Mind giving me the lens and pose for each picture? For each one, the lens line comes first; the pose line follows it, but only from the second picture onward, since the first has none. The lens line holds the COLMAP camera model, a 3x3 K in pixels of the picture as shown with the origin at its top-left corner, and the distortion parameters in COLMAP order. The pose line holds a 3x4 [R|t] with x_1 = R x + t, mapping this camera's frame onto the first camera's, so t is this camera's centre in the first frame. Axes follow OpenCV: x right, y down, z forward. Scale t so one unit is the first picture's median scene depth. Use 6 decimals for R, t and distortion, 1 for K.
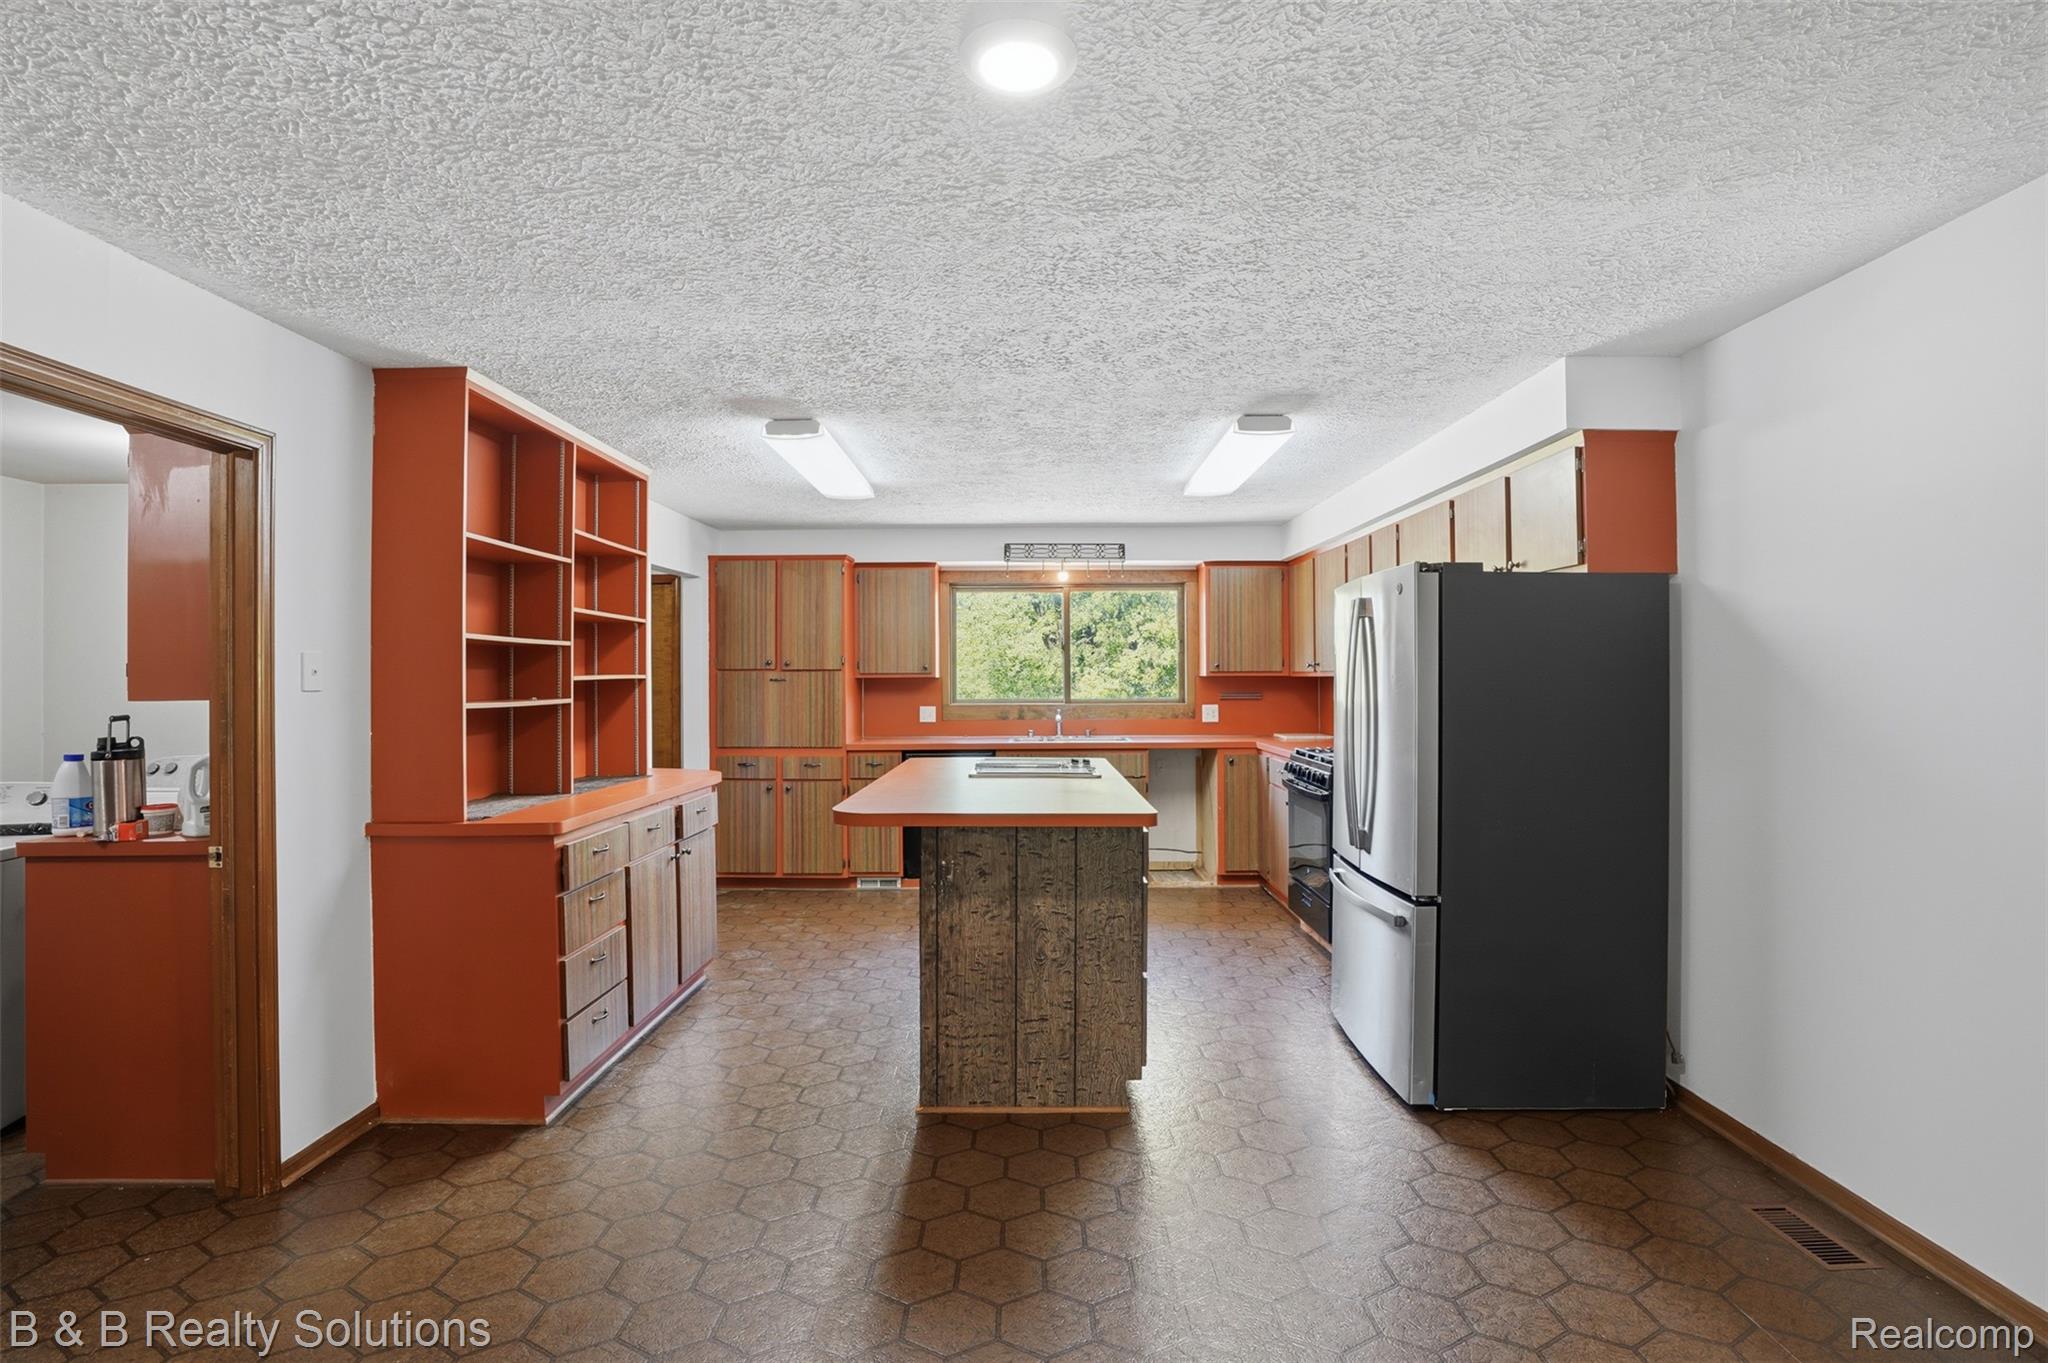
lens RADIAL K [[959.6, 0, 1034.9], [0, 959.6, 687.0], [0, 0, 1]] dist [-0.069156, 0.025351]
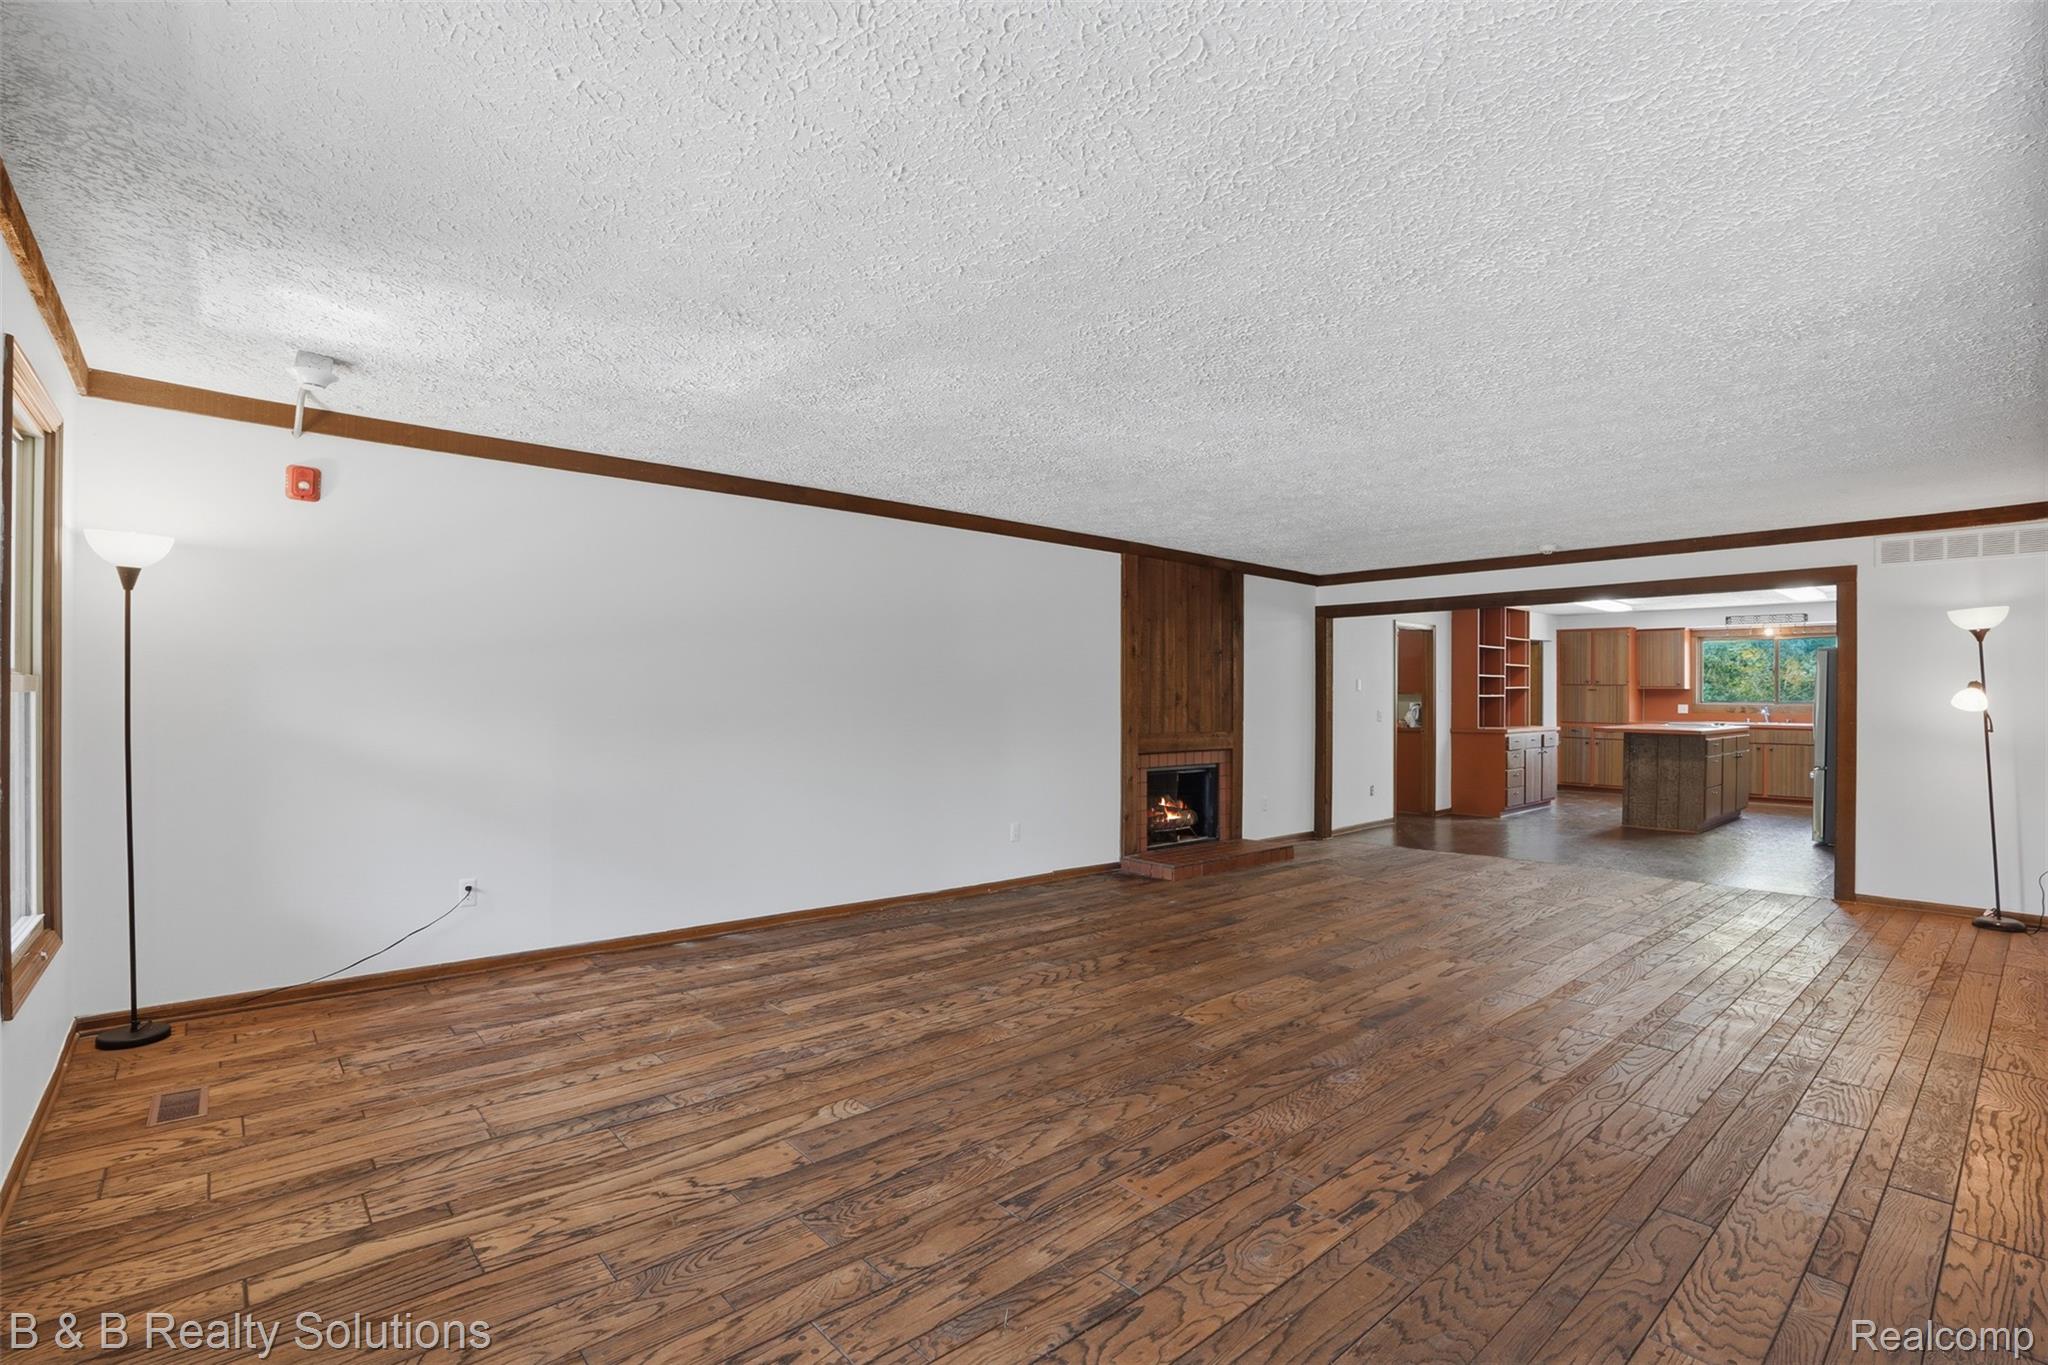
lens RADIAL K [[959.6, 0, 1034.9], [0, 959.6, 688.0], [0, 0, 1]] dist [-0.069156, 0.025351]
pose [[0.664457, 0.001608, -0.747325, 0.447104], [-0.010509, 0.999919, -0.007192, 0.015717], [0.747253, 0.012632, 0.664420, -1.249540]]
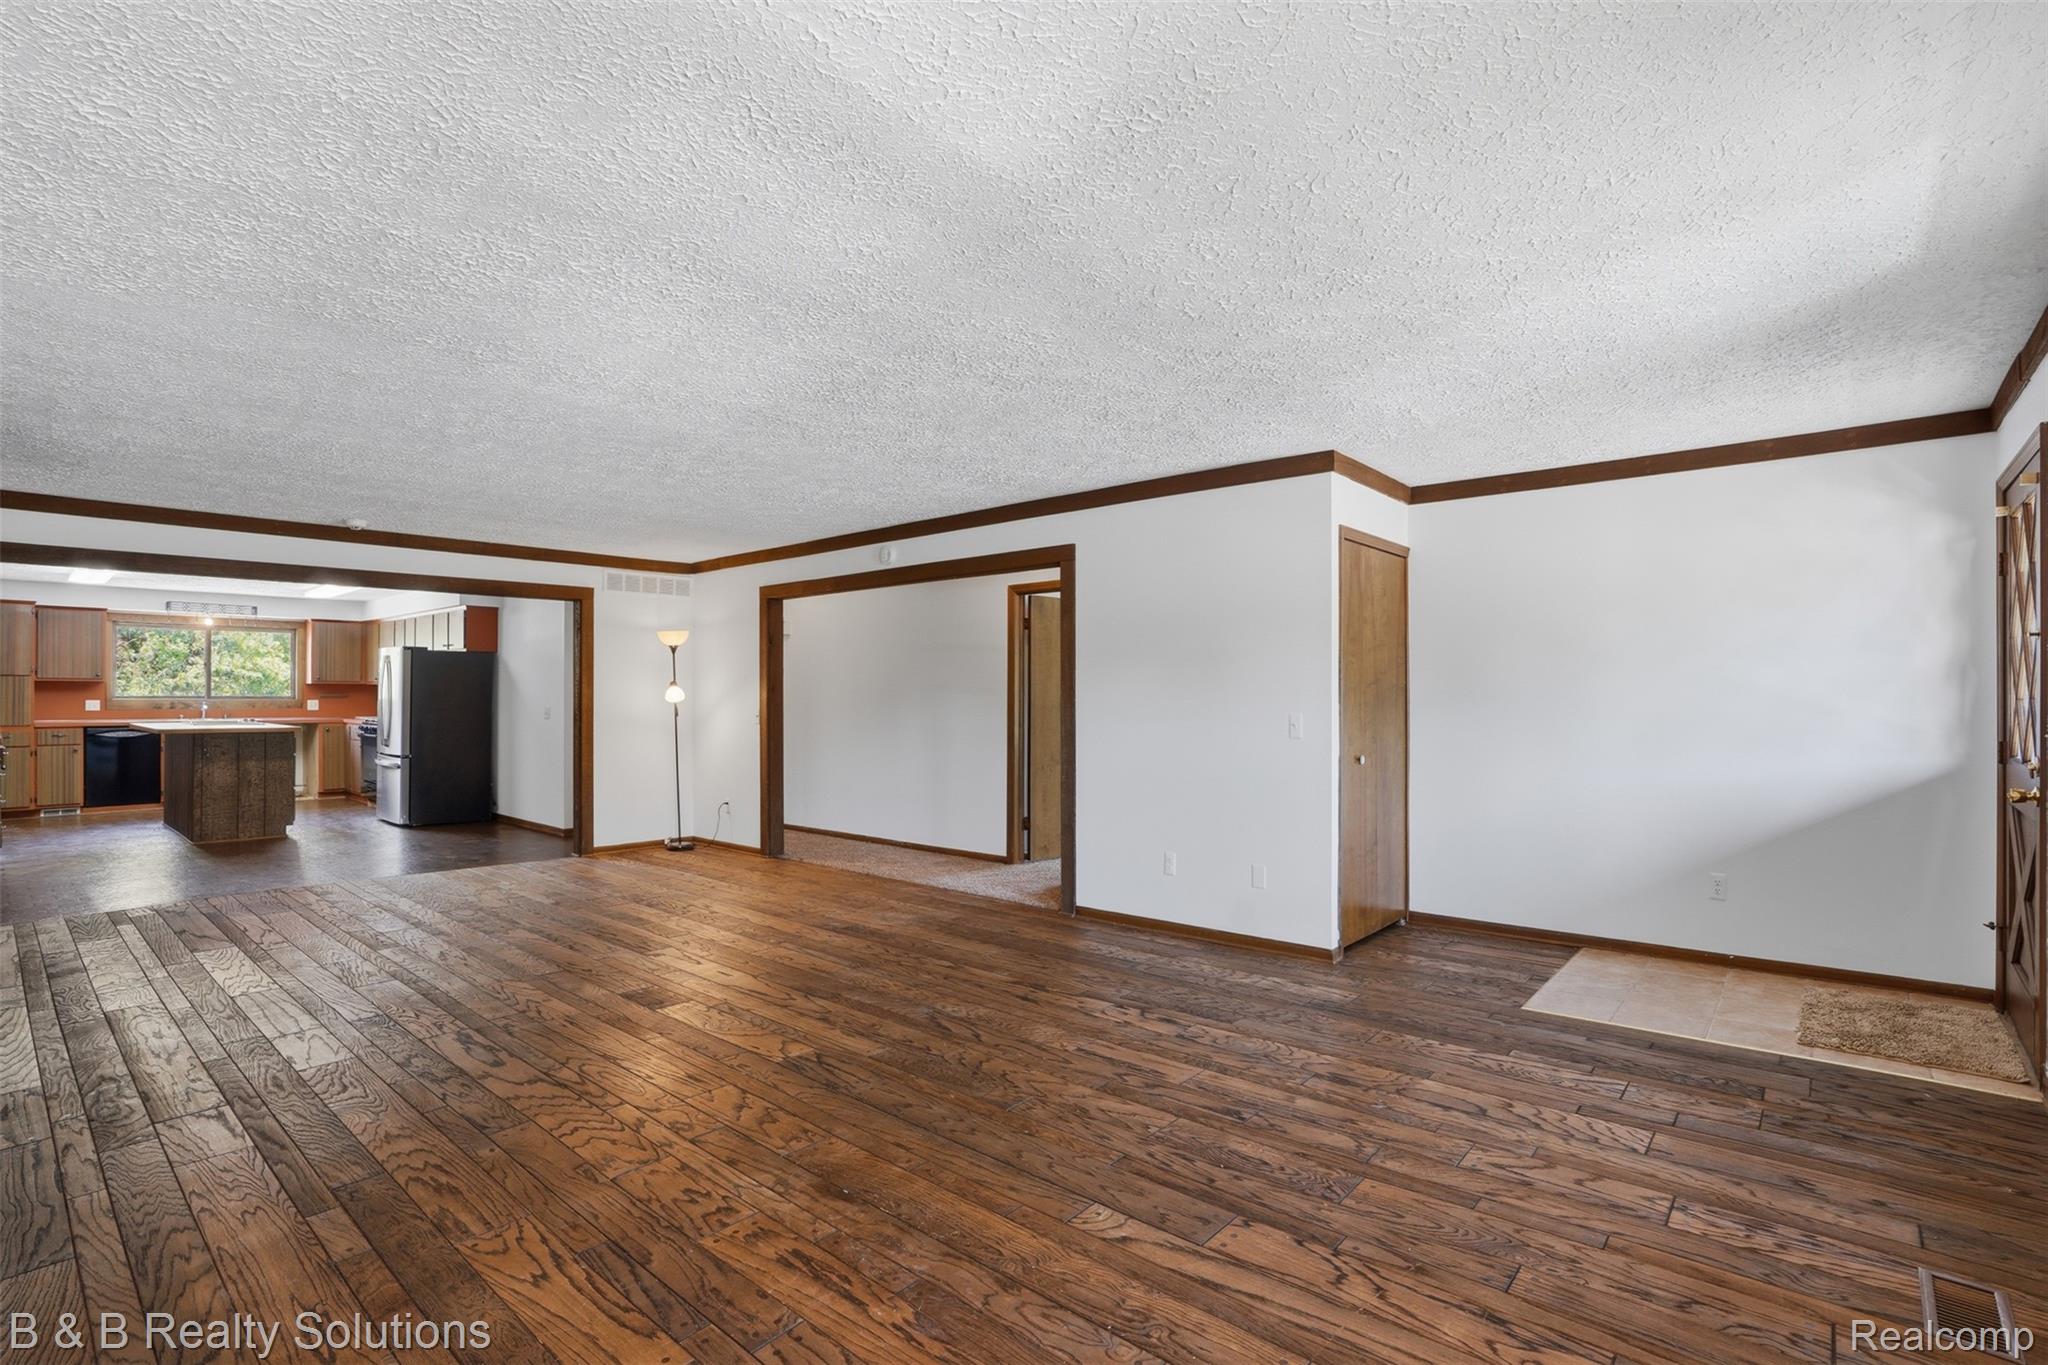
lens RADIAL K [[959.6, 0, 1034.9], [0, 959.6, 688.0], [0, 0, 1]] dist [-0.069156, 0.025351]
pose [[0.652033, 0.013617, 0.758068, -0.269524], [-0.002913, 0.999876, -0.015455, 0.020965], [-0.758185, 0.007869, 0.651992, -1.225995]]
